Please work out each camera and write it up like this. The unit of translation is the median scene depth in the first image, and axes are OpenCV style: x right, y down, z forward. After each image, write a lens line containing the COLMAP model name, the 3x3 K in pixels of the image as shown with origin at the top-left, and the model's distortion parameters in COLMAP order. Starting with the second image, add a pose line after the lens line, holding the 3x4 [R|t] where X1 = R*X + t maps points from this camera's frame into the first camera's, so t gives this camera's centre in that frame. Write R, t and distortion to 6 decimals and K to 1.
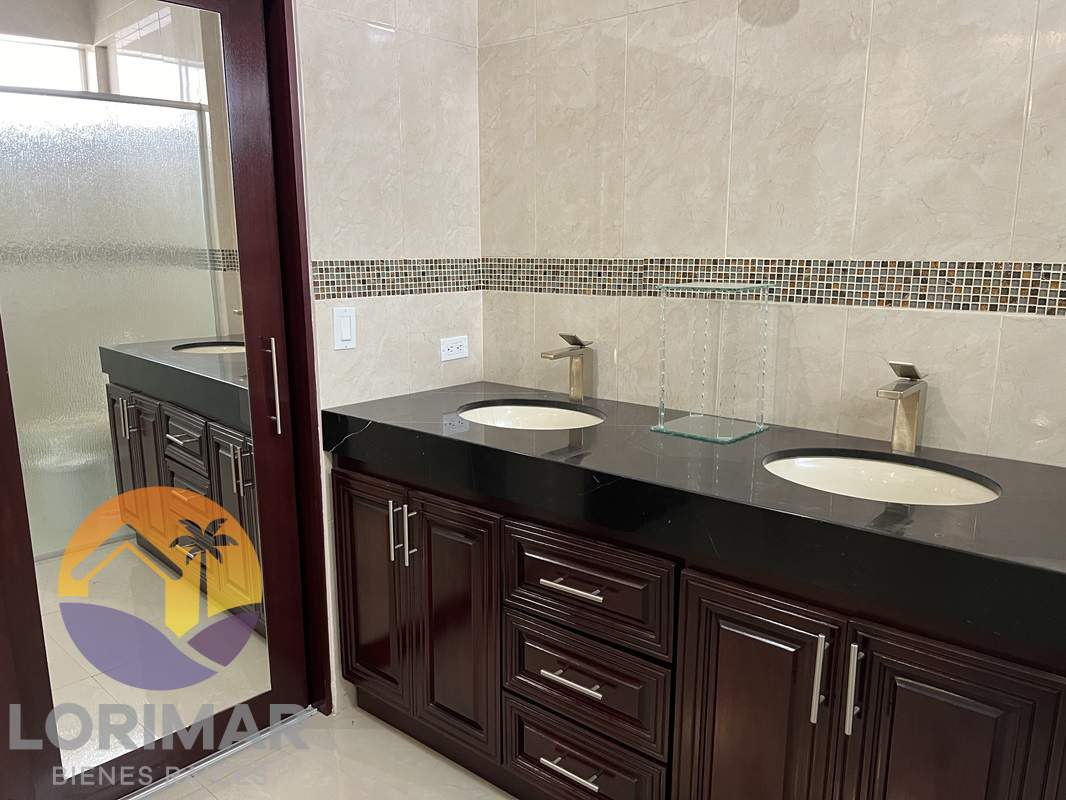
lens RADIAL K [[799.5, 0, 529.0], [0, 799.5, 409.0], [0, 0, 1]] dist [0.044045, -0.039981]
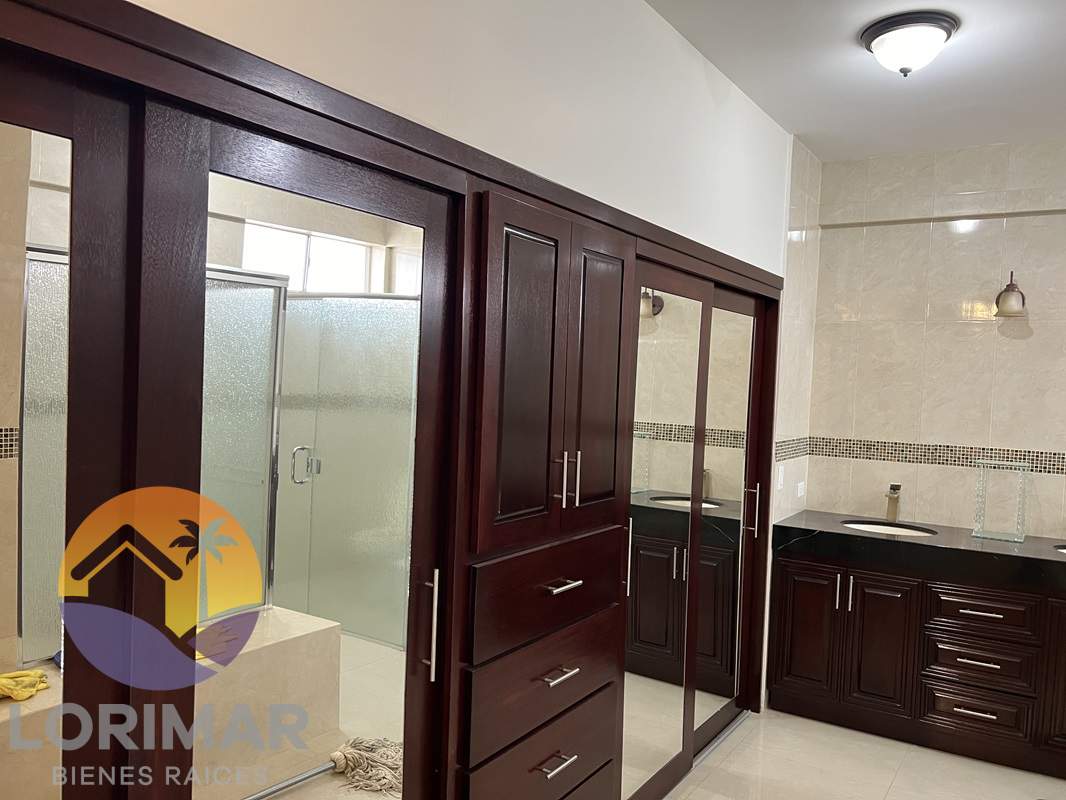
lens RADIAL K [[799.5, 0, 530.4], [0, 799.5, 401.4], [0, 0, 1]] dist [0.044045, -0.039981]
pose [[0.987935, 0.033730, 0.151151, -1.163101], [-0.007897, 0.985696, -0.168346, 0.039954], [-0.154667, 0.165121, 0.974070, -0.755166]]
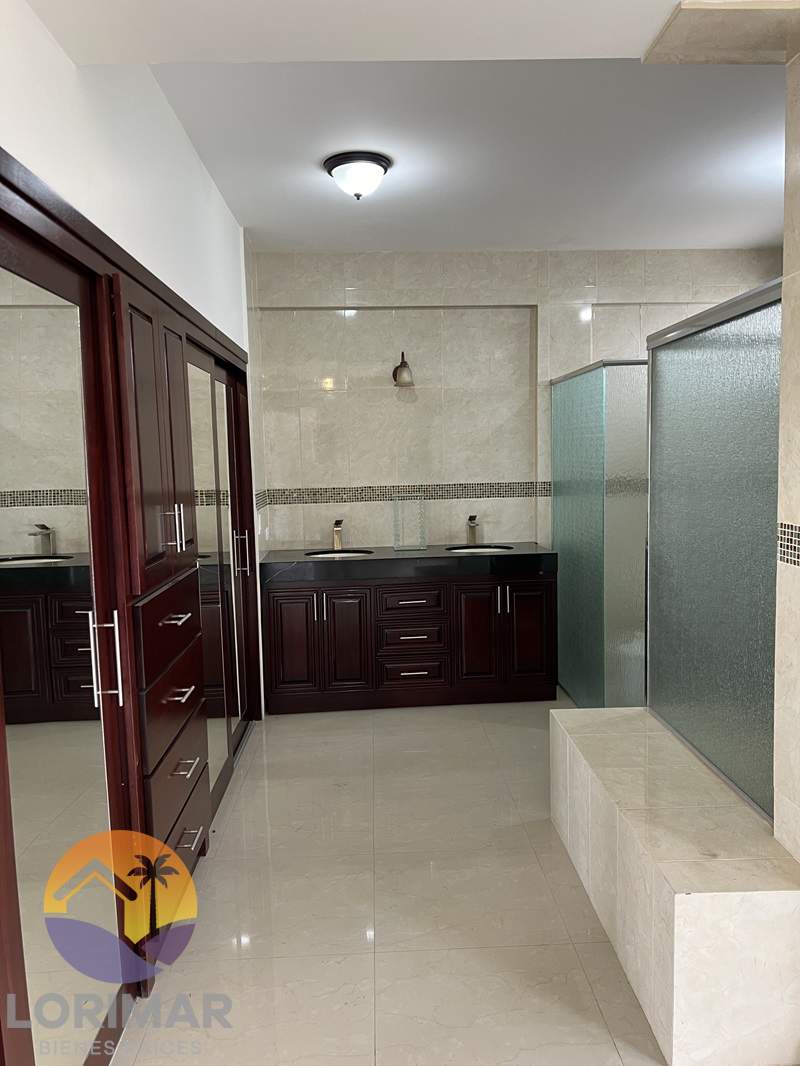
lens RADIAL K [[799.5, 0, 401.3], [0, 799.5, 535.5], [0, 0, 1]] dist [0.044045, -0.039981]
pose [[0.705157, -0.088285, 0.703533, -1.601504], [0.165351, 0.985336, -0.042084, 0.085718], [-0.689501, 0.146006, 0.709415, -0.832478]]
